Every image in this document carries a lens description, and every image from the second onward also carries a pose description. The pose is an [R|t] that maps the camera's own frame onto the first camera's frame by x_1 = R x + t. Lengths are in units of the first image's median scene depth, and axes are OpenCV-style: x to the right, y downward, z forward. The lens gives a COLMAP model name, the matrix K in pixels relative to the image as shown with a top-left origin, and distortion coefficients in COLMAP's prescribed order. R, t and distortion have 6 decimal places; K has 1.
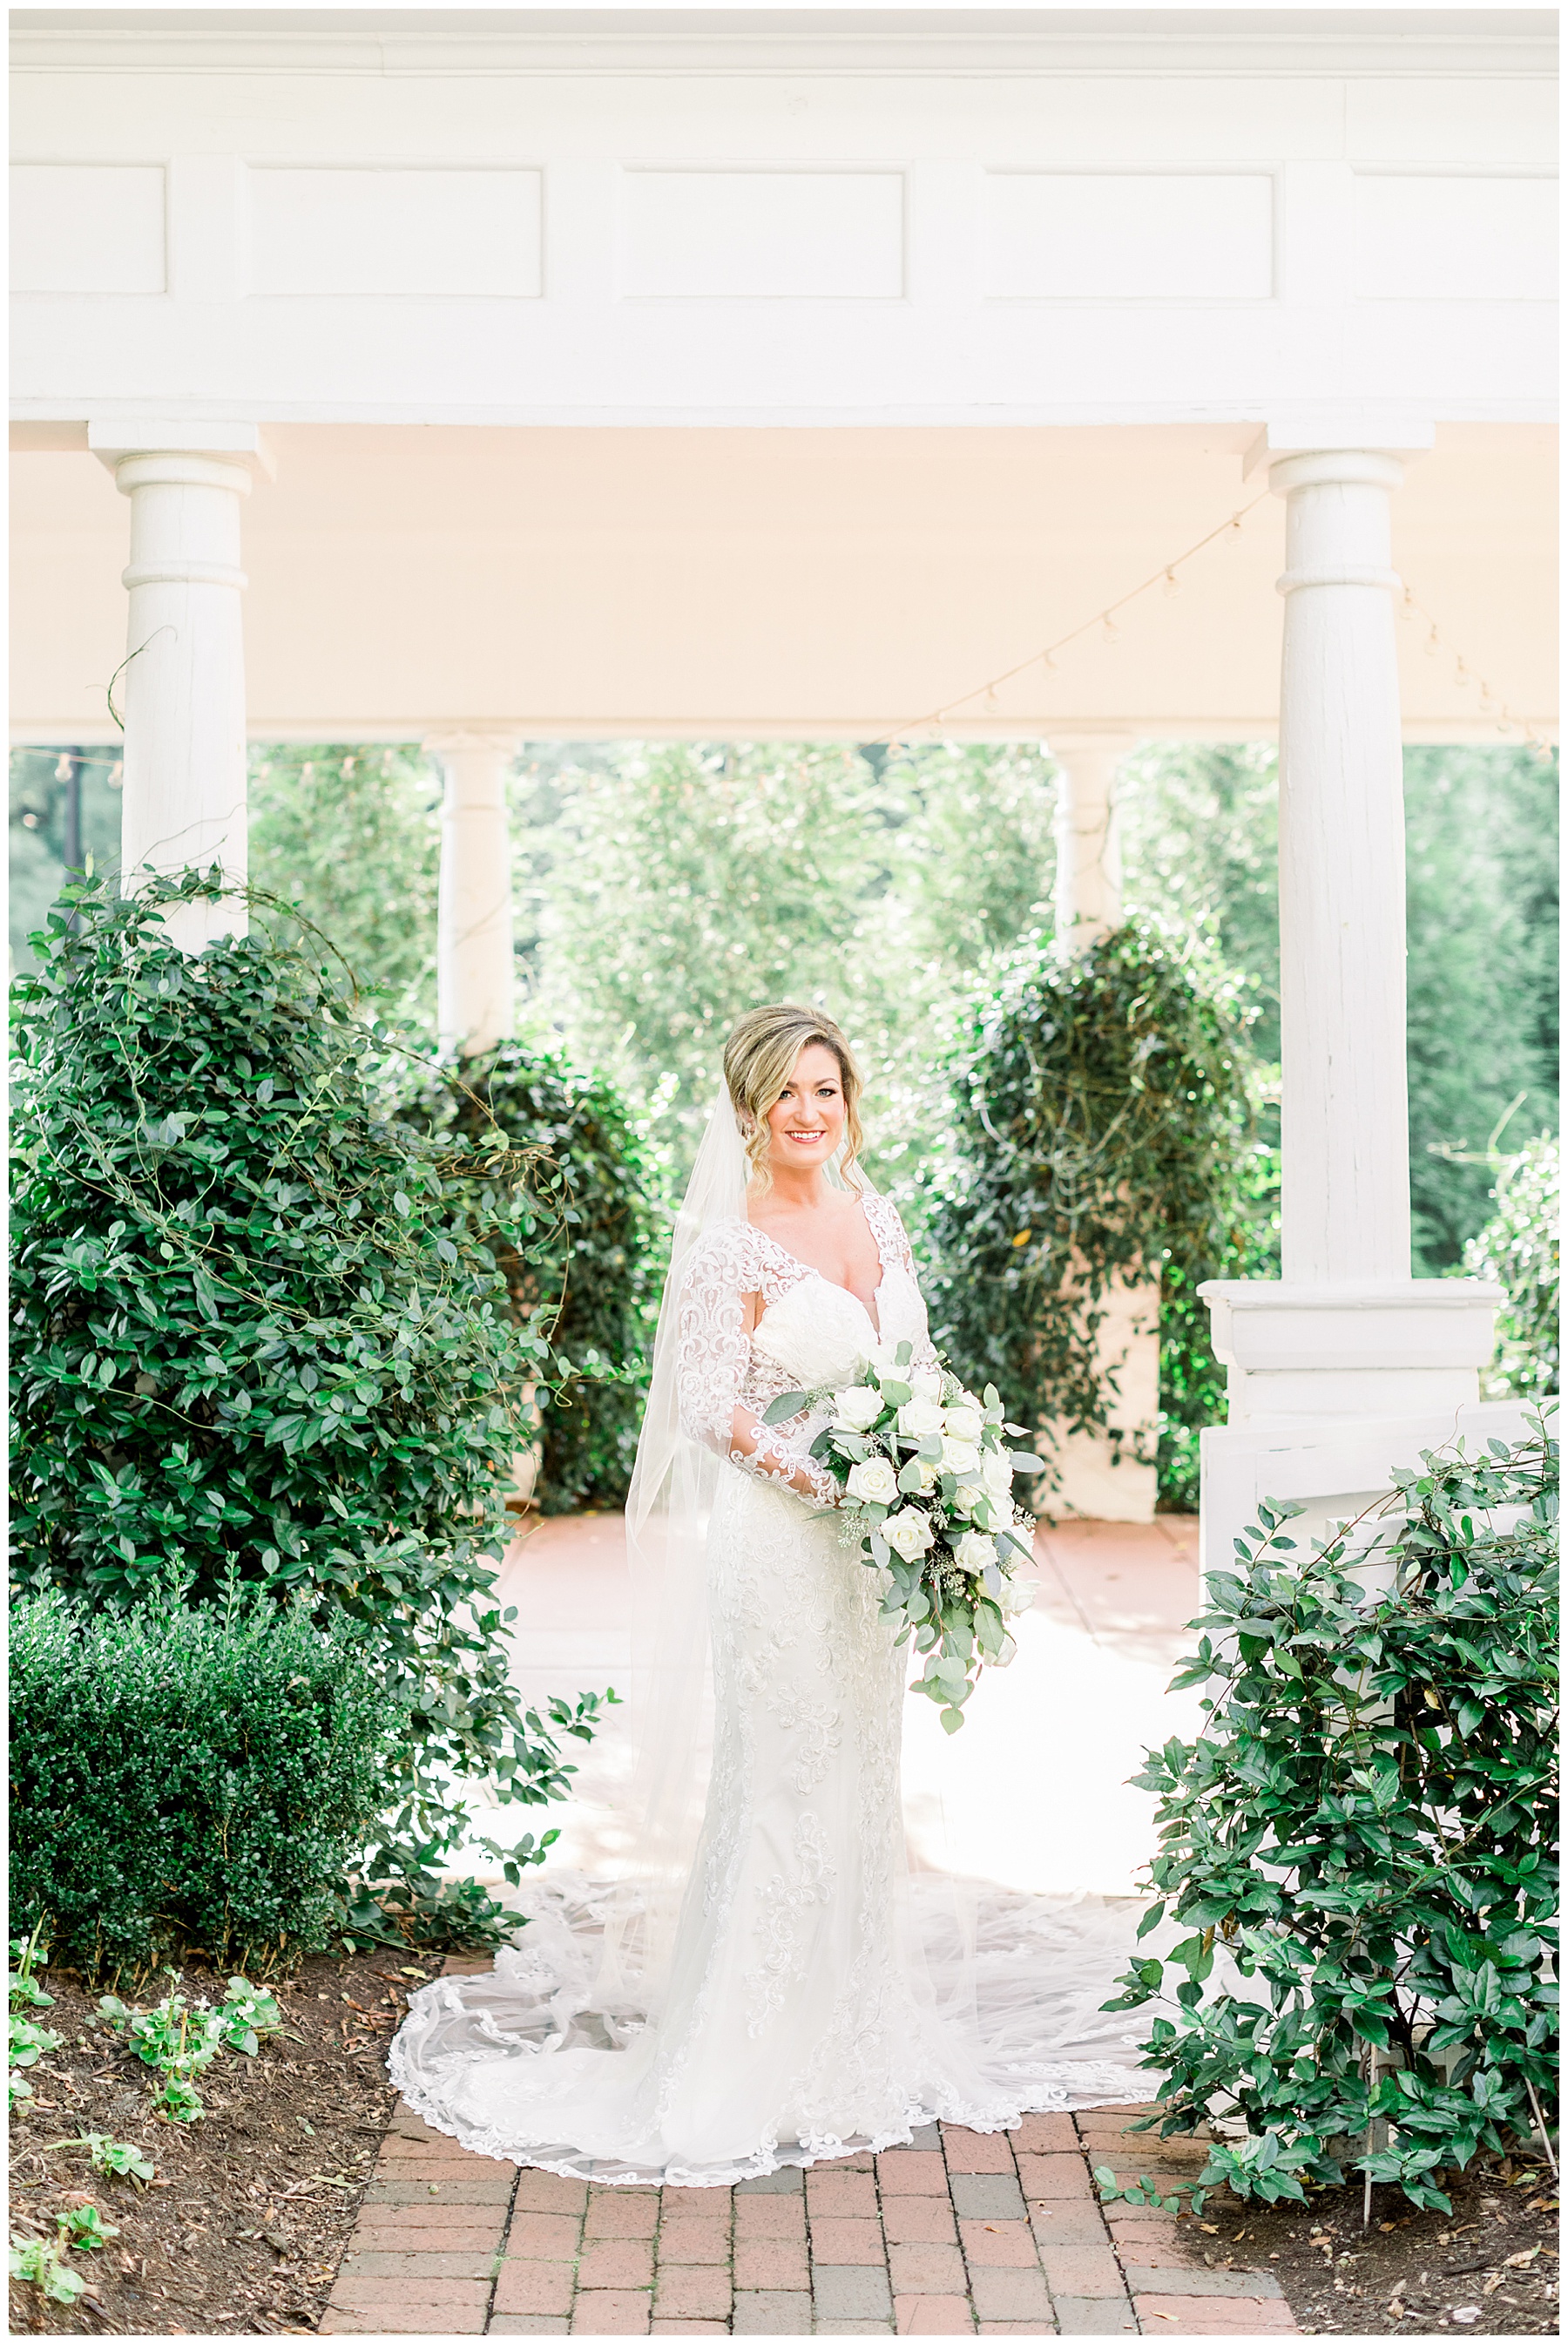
lens RADIAL K [[3334.4, 0, 784.8], [0, 3334.4, 1075.5], [0, 0, 1]] dist [-0.000620, -0.013326]
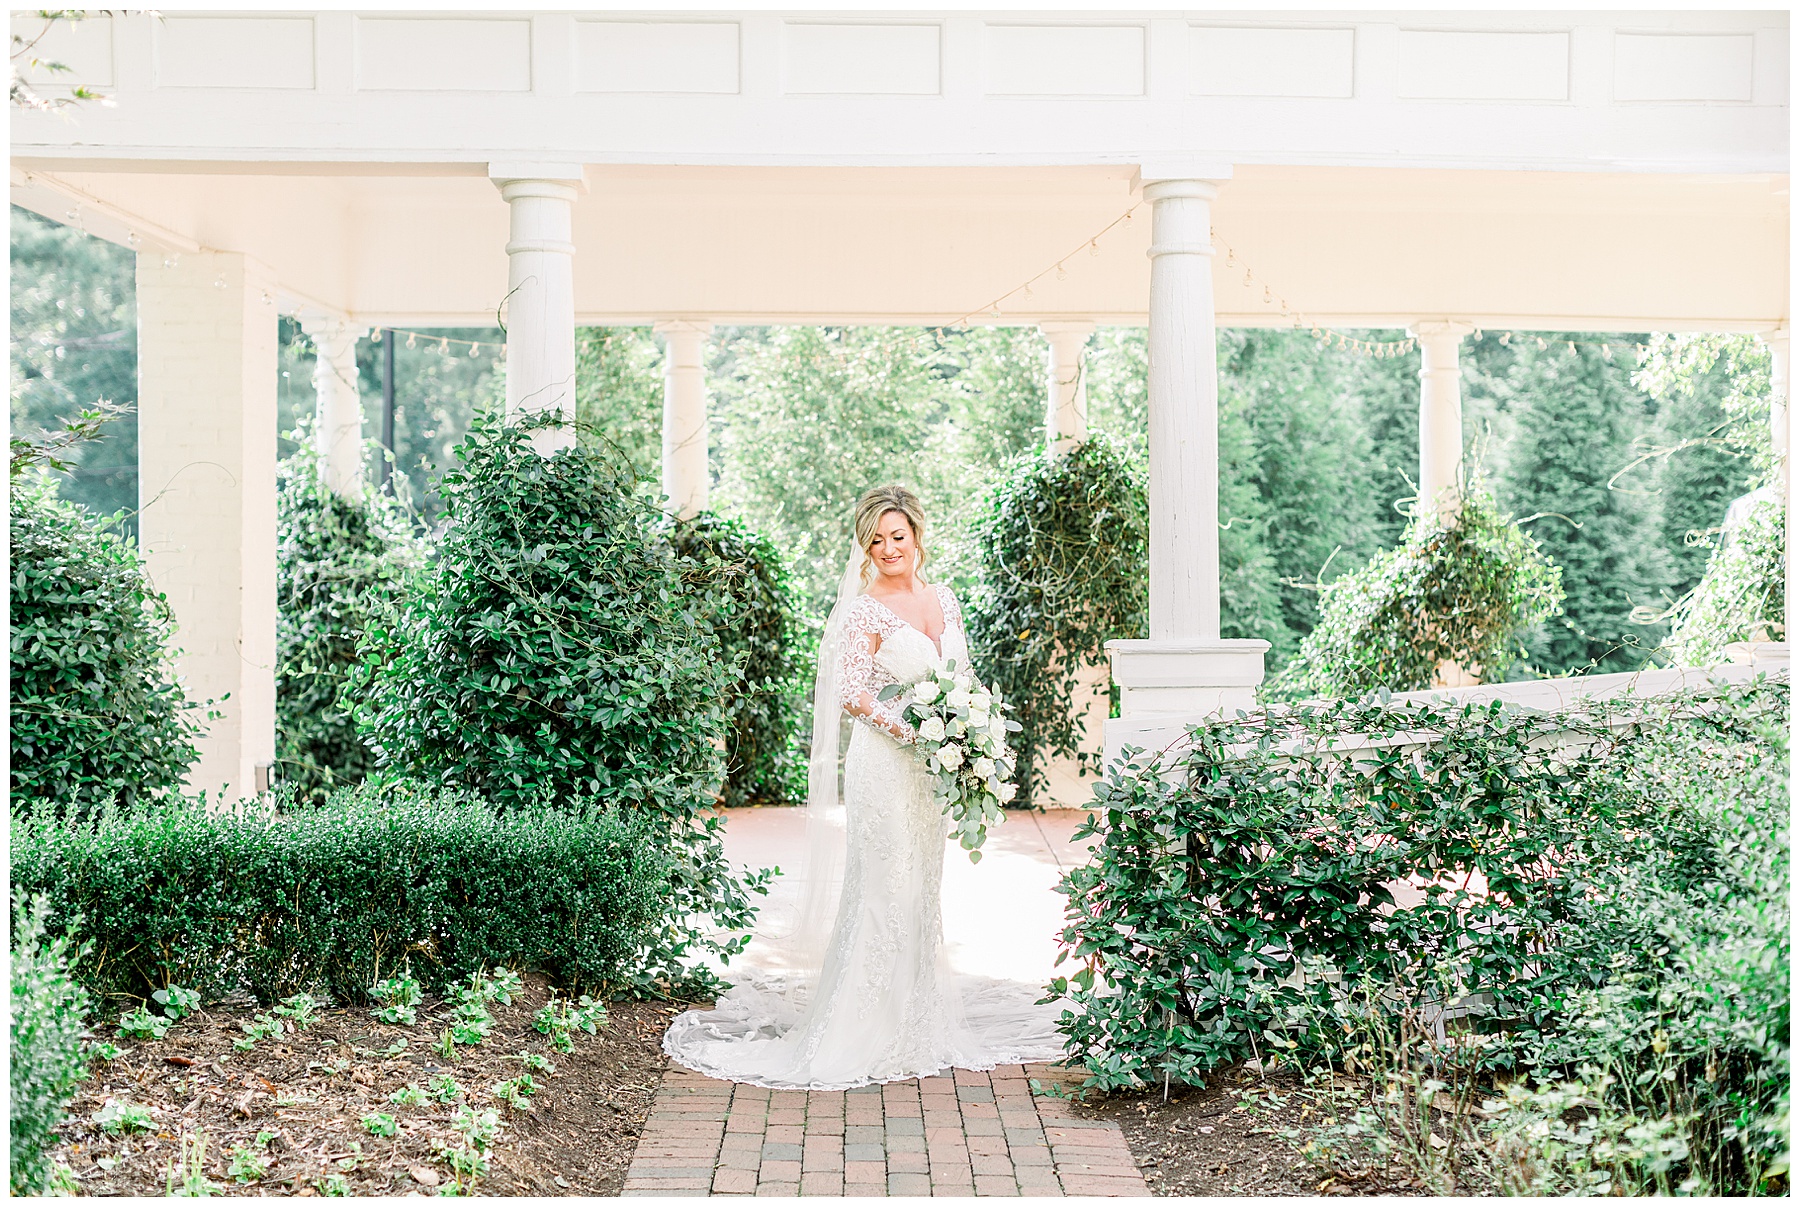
lens RADIAL K [[2560.9, 0, 900.0], [0, 2560.9, 603.5], [0, 0, 1]] dist [-0.000620, -0.013326]
pose [[0.999983, 0.000578, 0.005741, 0.006218], [-0.000692, 0.999802, 0.019880, 0.014919], [-0.005728, -0.019884, 0.999786, -0.393811]]
